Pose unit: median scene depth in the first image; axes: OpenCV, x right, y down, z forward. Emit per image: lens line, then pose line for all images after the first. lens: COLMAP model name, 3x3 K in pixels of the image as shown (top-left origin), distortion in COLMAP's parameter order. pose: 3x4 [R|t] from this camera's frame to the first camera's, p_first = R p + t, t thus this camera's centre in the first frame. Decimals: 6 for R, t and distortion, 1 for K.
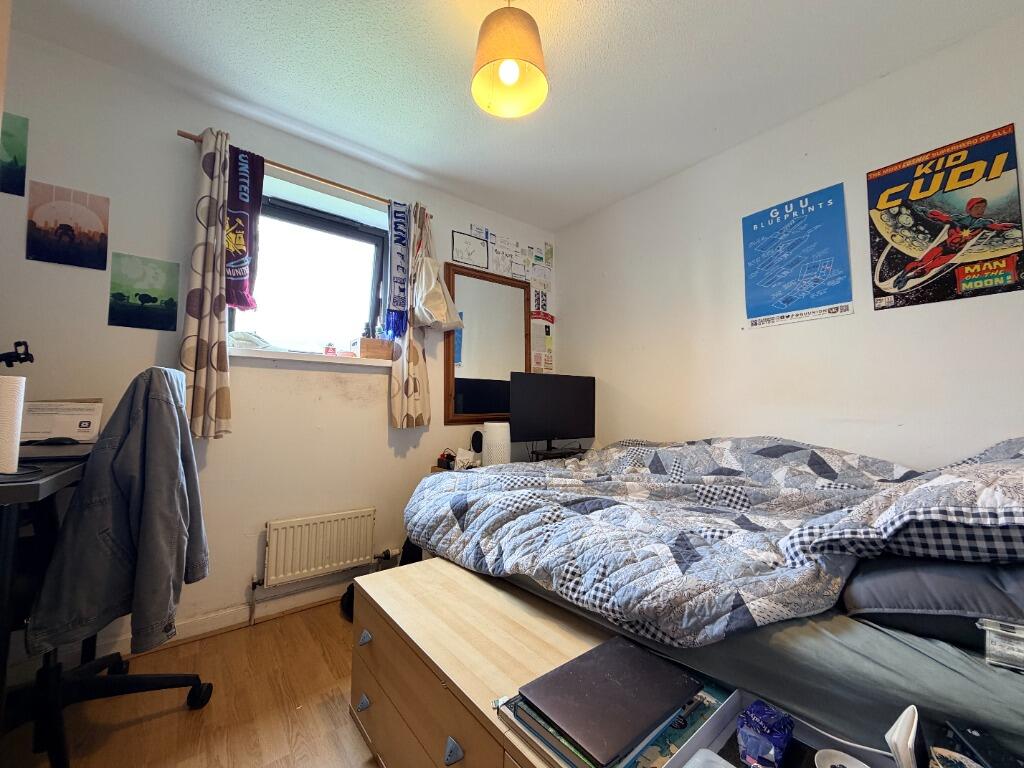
lens RADIAL K [[403.4, 0, 510.9], [0, 403.4, 386.3], [0, 0, 1]] dist [-0.001150, -0.000191]
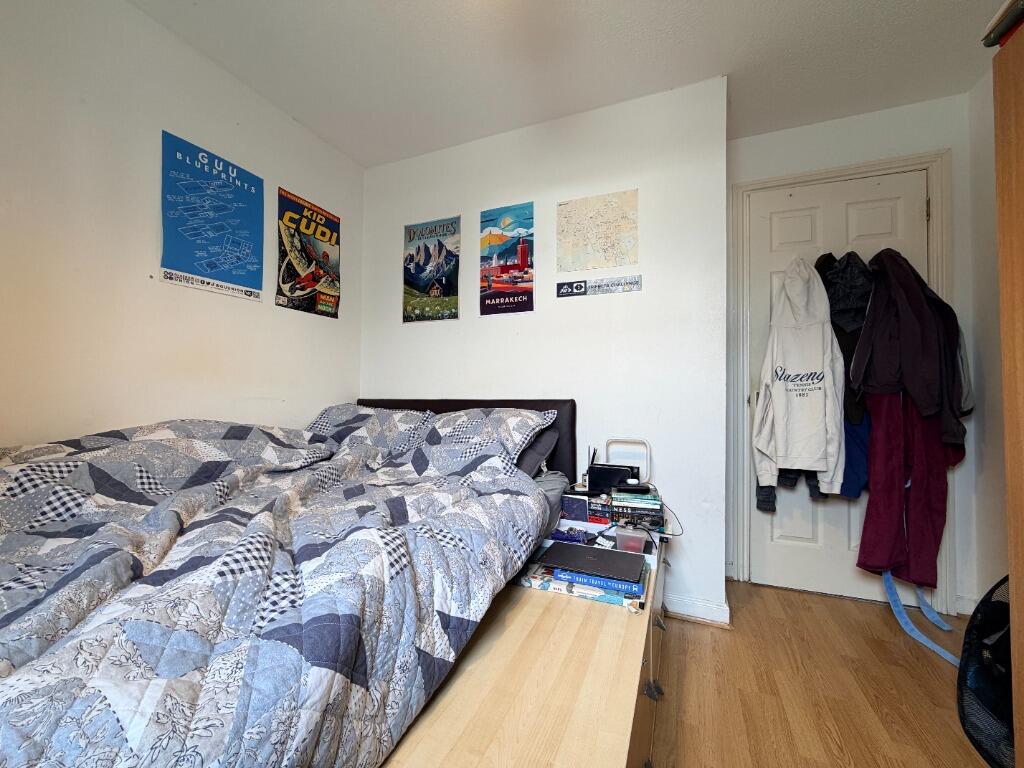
lens RADIAL K [[403.4, 0, 511.8], [0, 403.4, 382.9], [0, 0, 1]] dist [-0.001150, -0.000191]
pose [[-0.466359, 0.014022, 0.884484, -0.474944], [-0.061763, 0.996918, -0.048370, 0.055678], [-0.882437, -0.077187, -0.464056, 0.933408]]
